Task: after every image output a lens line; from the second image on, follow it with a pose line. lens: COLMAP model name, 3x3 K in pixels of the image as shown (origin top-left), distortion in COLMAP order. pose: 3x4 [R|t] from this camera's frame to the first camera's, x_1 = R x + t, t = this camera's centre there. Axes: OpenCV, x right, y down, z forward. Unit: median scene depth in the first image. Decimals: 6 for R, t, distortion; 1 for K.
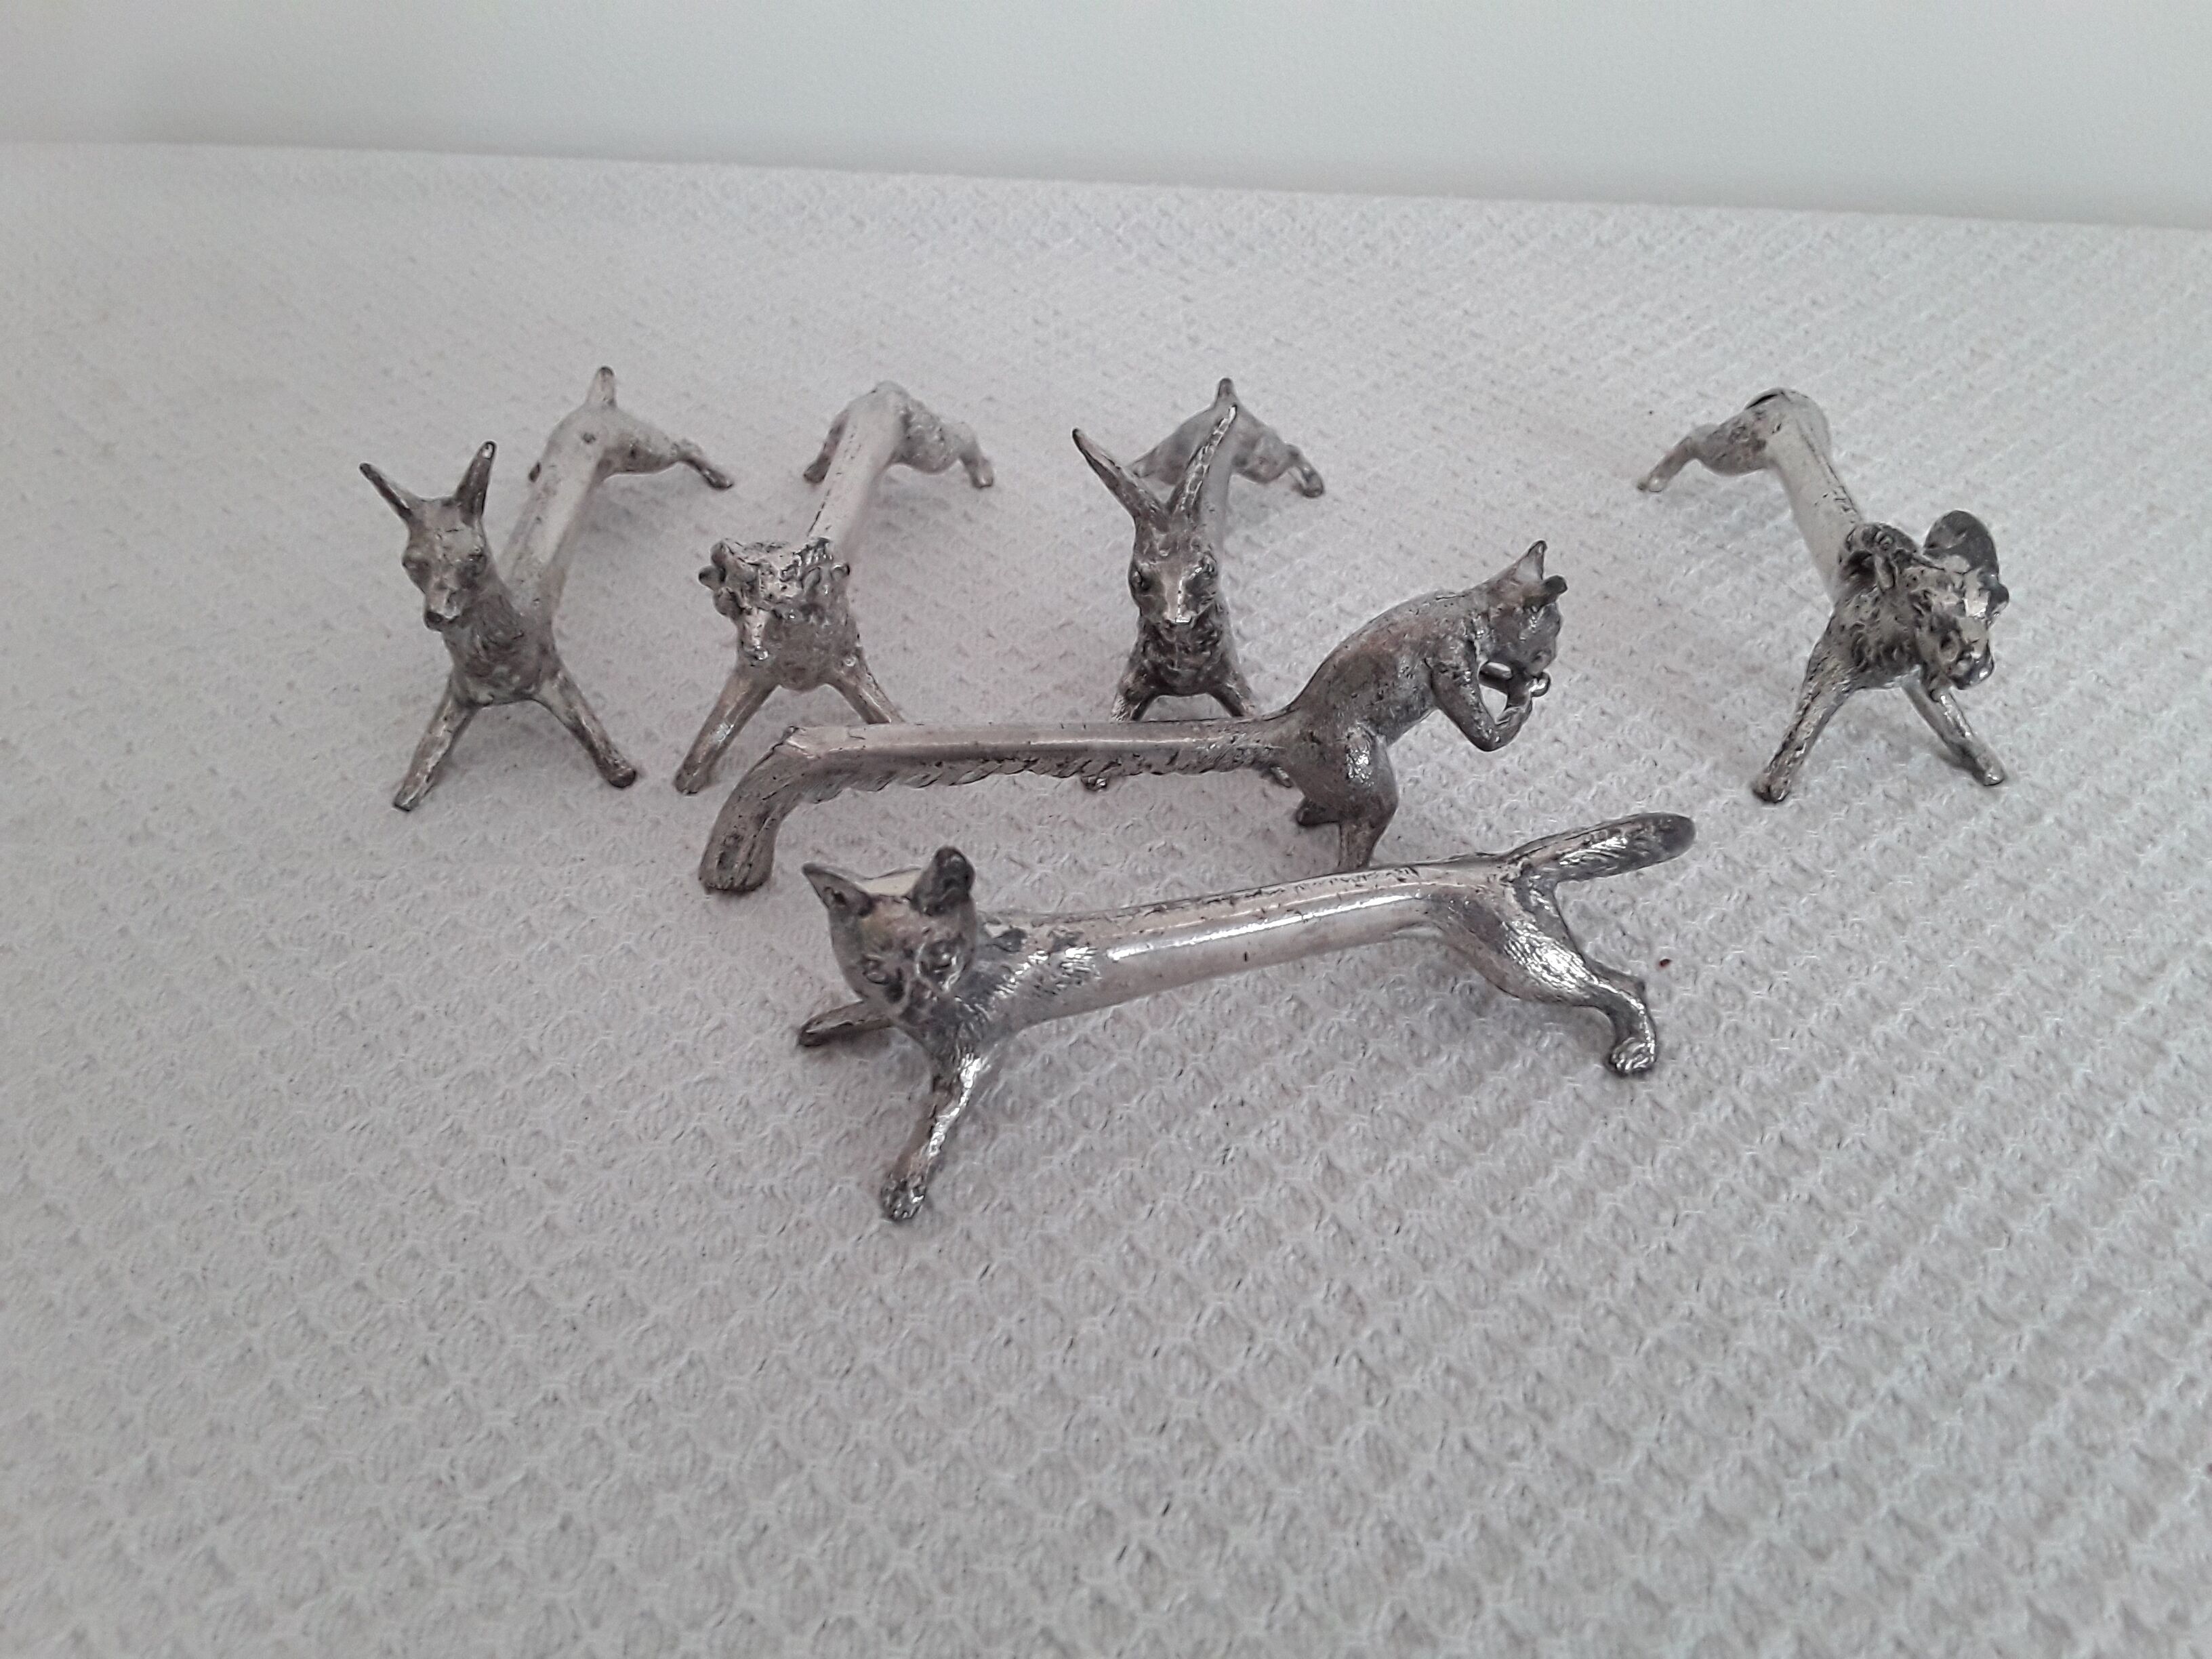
lens RADIAL K [[1780.9, 0, 1106.0], [0, 1780.9, 829.5], [0, 0, 1]] dist [0.114262, -0.211654]
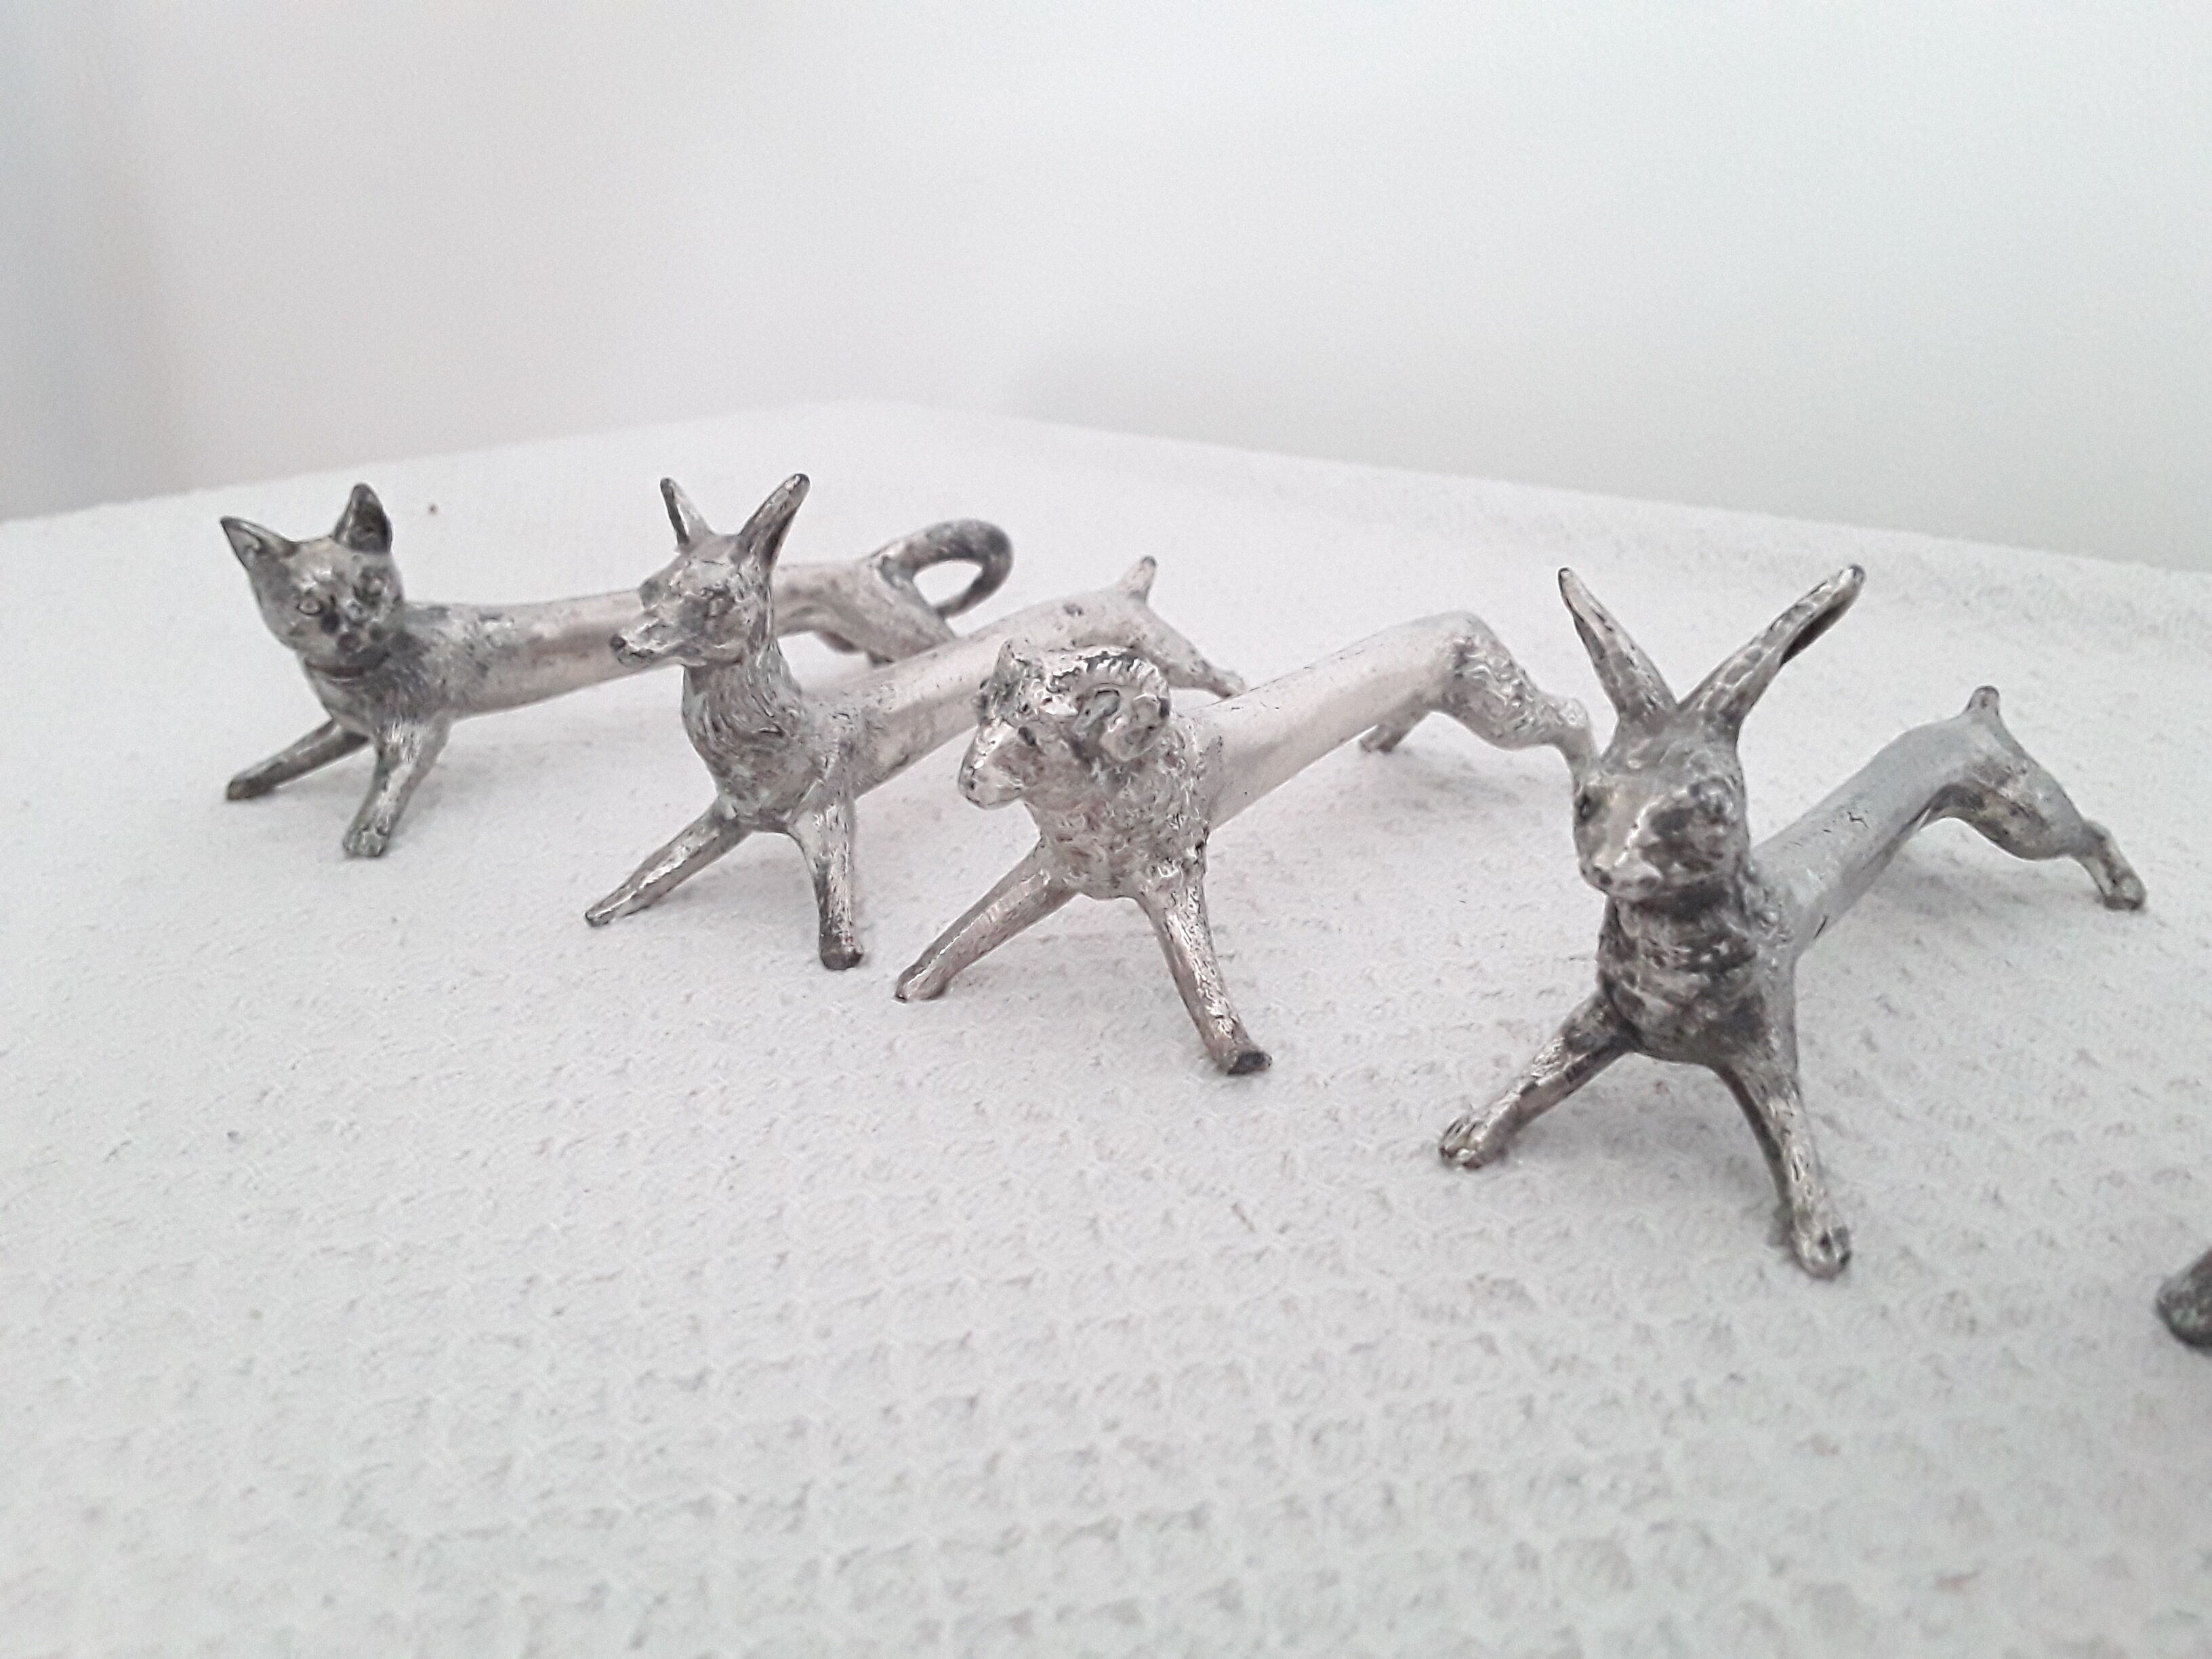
lens RADIAL K [[1919.8, 0, 1106.0], [0, 1919.8, 829.5], [0, 0, 1]] dist [0.213243, -0.297046]
pose [[0.854332, 0.208060, -0.476265, 0.176594], [-0.335742, 0.920443, -0.200157, 0.042445], [0.396730, 0.330902, 0.856218, 0.382795]]
